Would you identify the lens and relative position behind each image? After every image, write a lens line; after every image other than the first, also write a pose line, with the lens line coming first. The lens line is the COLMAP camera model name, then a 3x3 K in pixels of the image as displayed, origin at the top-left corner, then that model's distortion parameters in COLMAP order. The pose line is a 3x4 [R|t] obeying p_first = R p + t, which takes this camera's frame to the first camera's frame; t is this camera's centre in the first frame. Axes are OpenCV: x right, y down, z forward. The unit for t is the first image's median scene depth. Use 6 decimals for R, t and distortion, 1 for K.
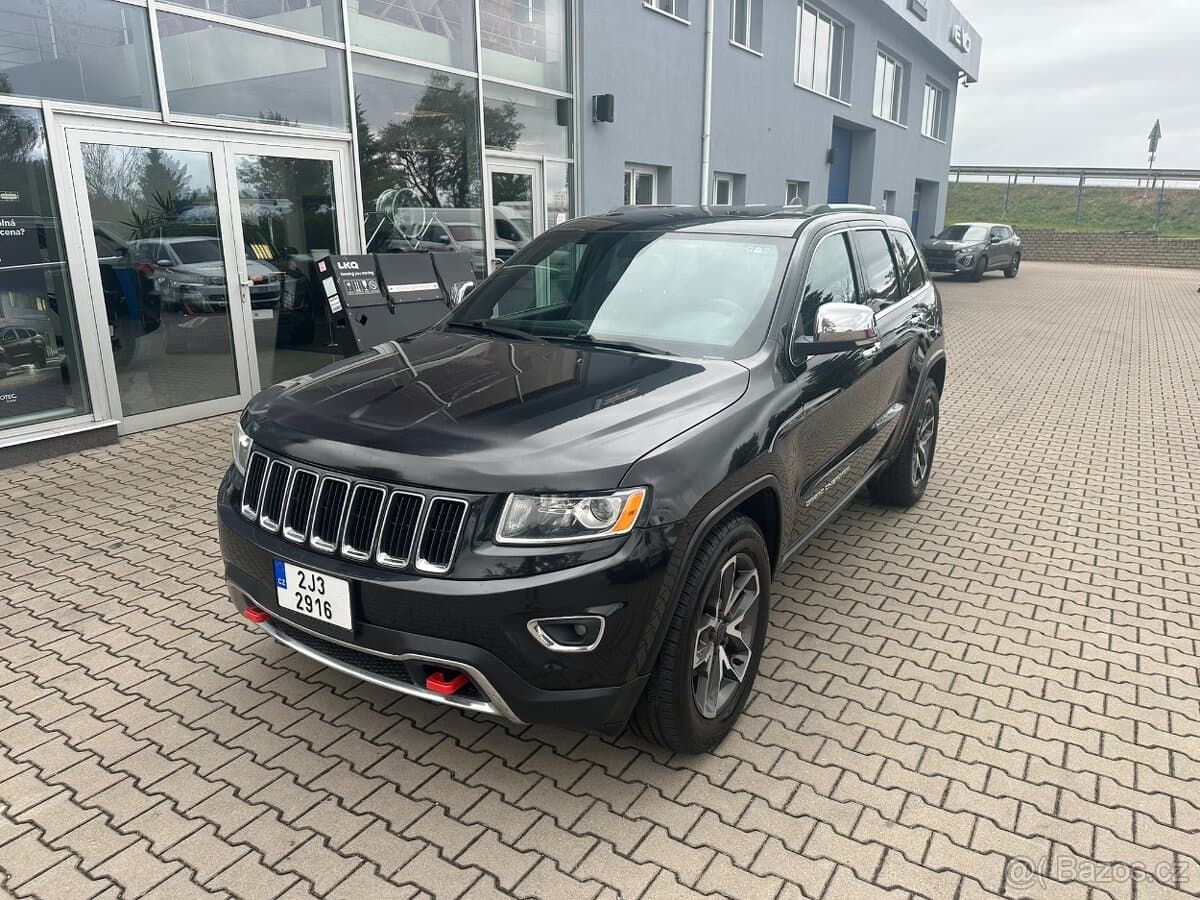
lens RADIAL K [[845.4, 0, 590.6], [0, 845.4, 463.0], [0, 0, 1]] dist [0.011886, -0.010245]
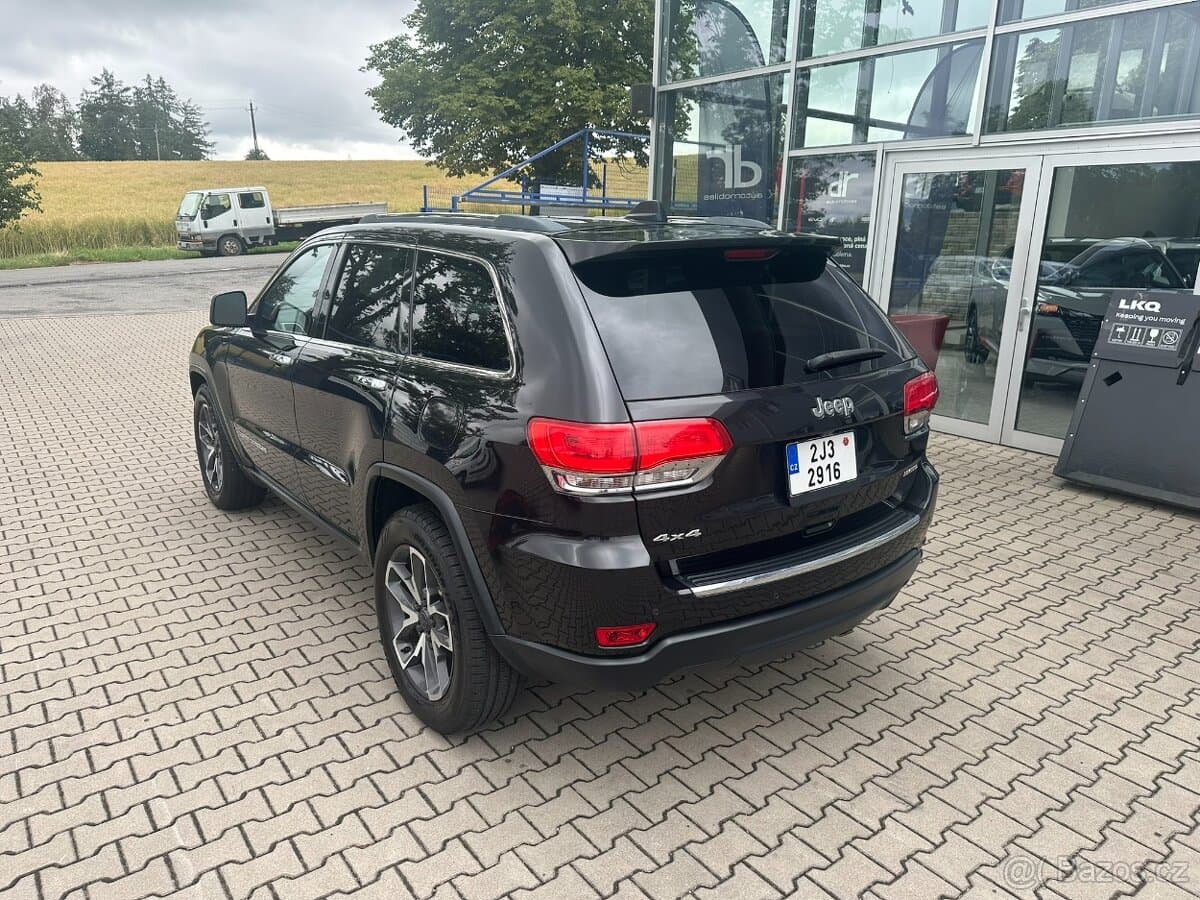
lens RADIAL K [[843.2, 0, 593.6], [0, 843.2, 452.3], [0, 0, 1]] dist [0.015765, -0.018873]
pose [[-0.357788, 0.234320, -0.903926, 1.327015], [-0.275484, 0.898436, 0.341938, -0.561758], [0.892242, 0.371359, -0.256898, 1.914780]]
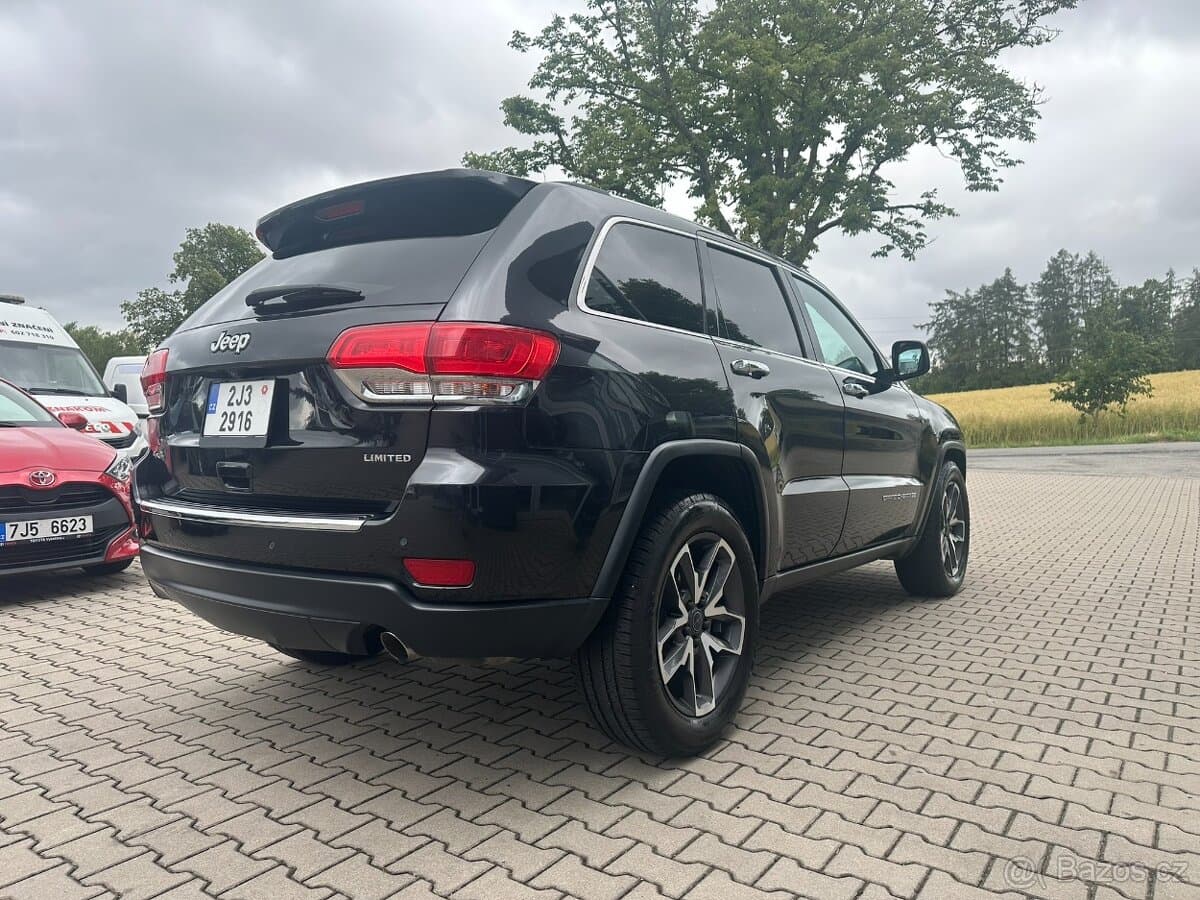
lens RADIAL K [[850.5, 0, 596.5], [0, 850.5, 464.6], [0, 0, 1]] dist [0.003366, -0.002934]
pose [[-0.997650, -0.006246, 0.068233, 0.183772], [0.016239, 0.945910, 0.324022, -0.523911], [-0.066566, 0.324369, -0.943586, 2.579020]]
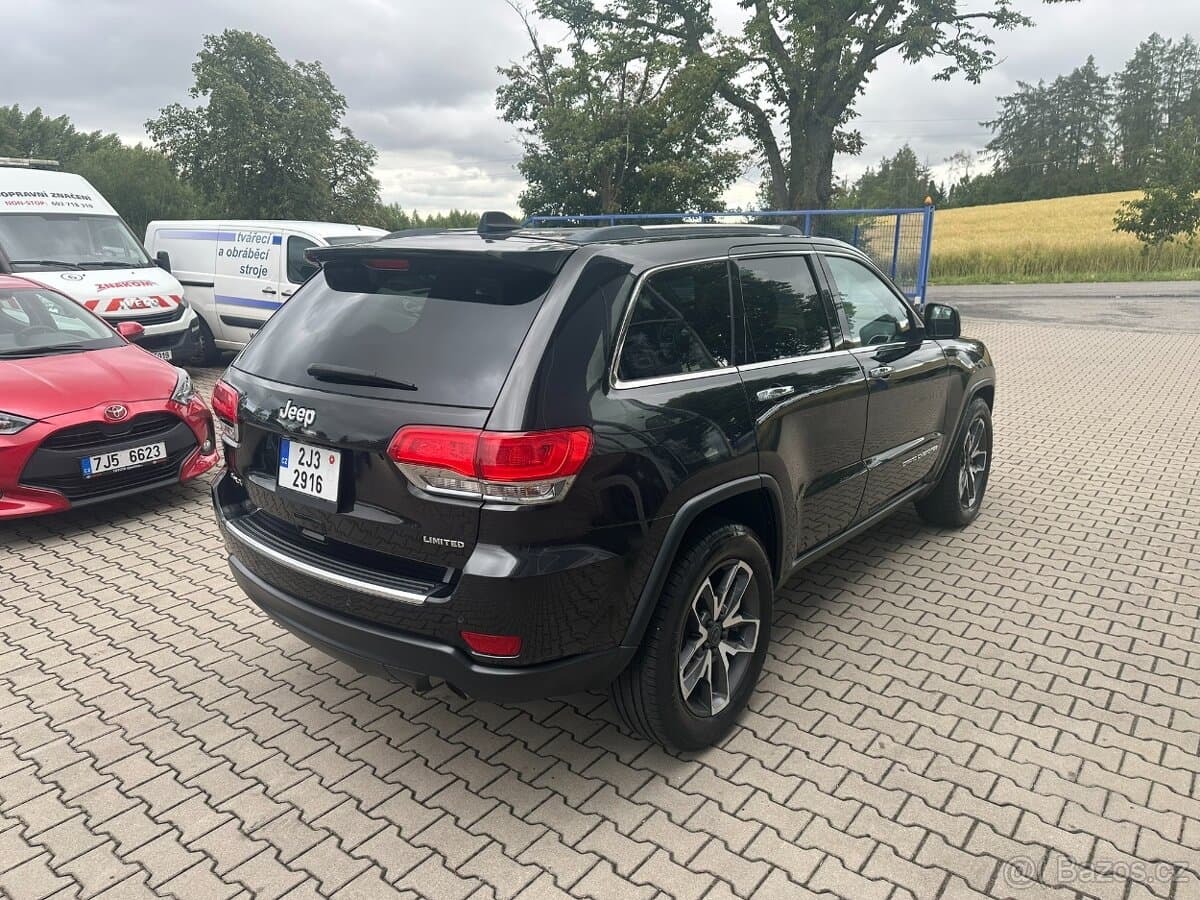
lens RADIAL K [[848.1, 0, 593.1], [0, 848.1, 460.7], [0, 0, 1]] dist [0.009411, -0.008756]
pose [[-0.993351, -0.030031, 0.111136, 0.178042], [0.032240, 0.854175, 0.518985, -0.756465], [-0.110515, 0.519118, -0.847528, 2.553400]]
